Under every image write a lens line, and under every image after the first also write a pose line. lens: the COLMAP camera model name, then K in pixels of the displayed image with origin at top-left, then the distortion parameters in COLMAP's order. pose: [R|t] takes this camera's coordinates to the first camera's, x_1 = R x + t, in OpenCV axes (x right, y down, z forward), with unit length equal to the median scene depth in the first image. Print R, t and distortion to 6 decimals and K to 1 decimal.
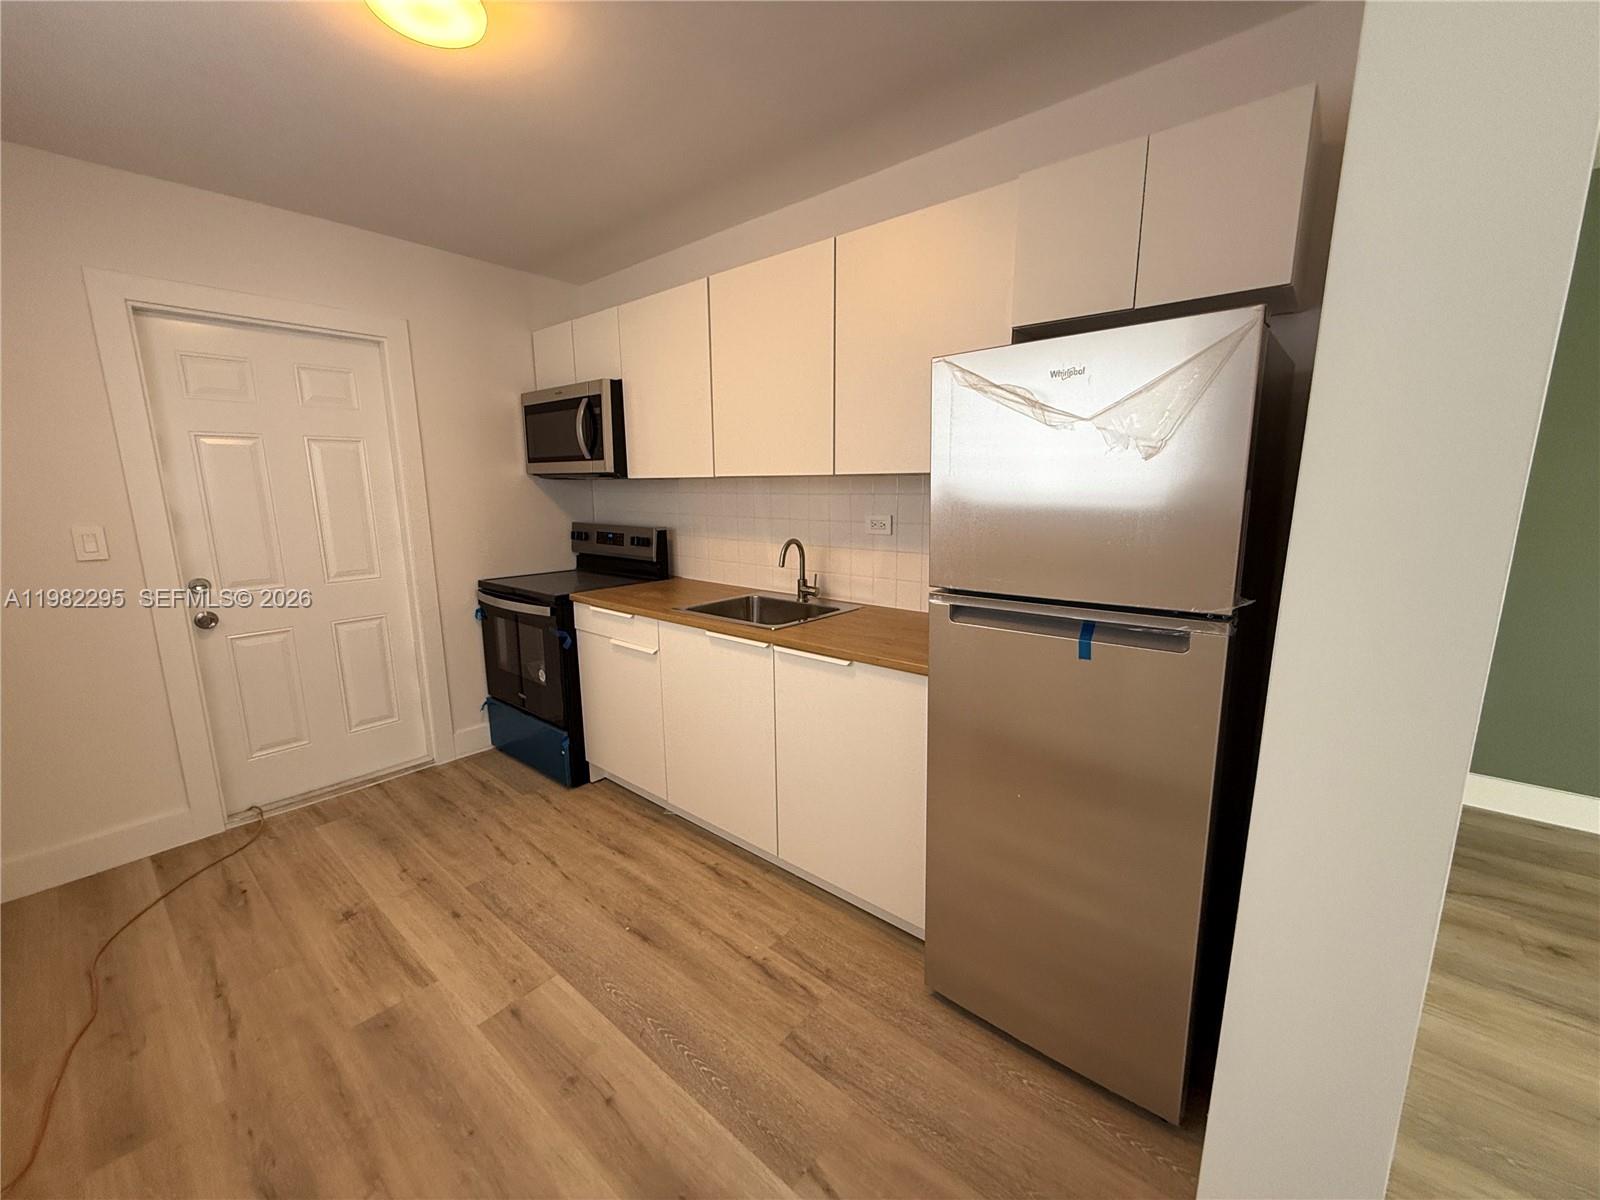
lens RADIAL K [[636.9, 0, 796.9], [0, 636.9, 602.1], [0, 0, 1]] dist [0.000034, 0.000111]
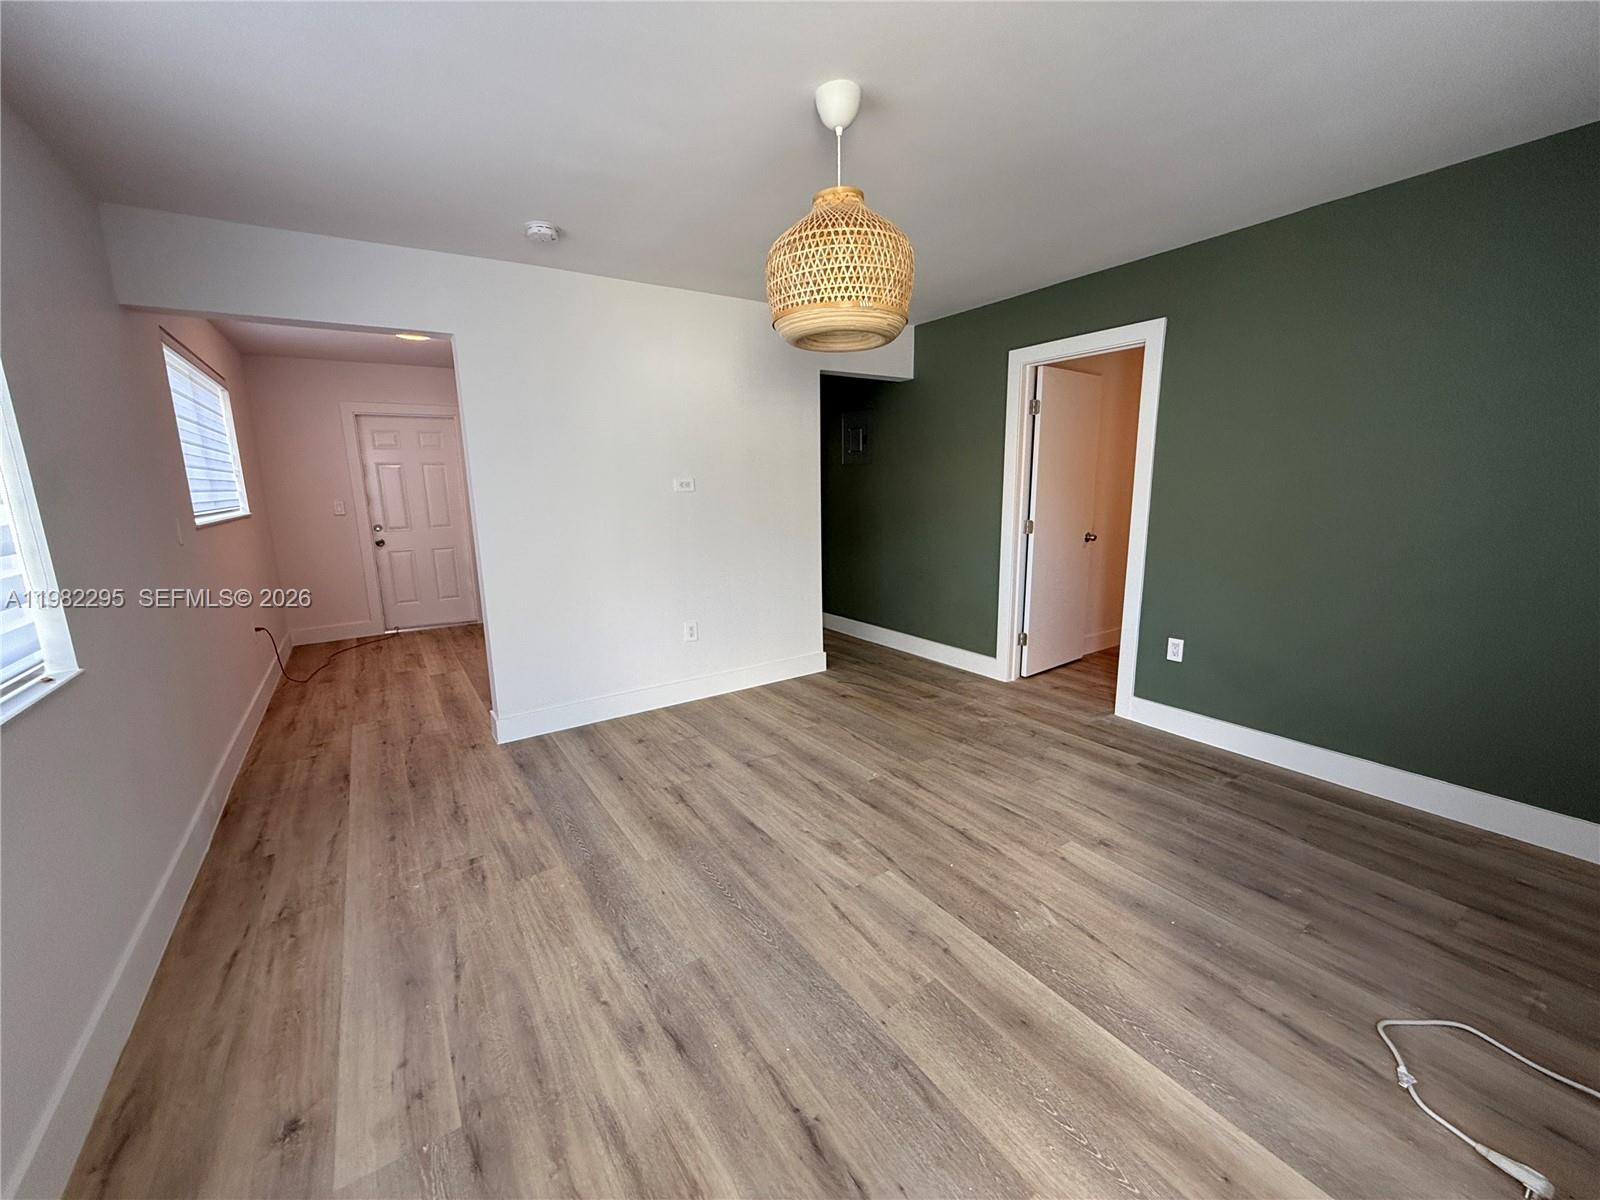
lens RADIAL K [[636.9, 0, 796.9], [0, 636.9, 602.1], [0, 0, 1]] dist [0.000034, 0.000111]
pose [[0.961912, 0.044181, -0.269765, 1.493349], [-0.042251, 0.999023, 0.012961, 0.189651], [0.270074, -0.001070, 0.962839, -1.058014]]
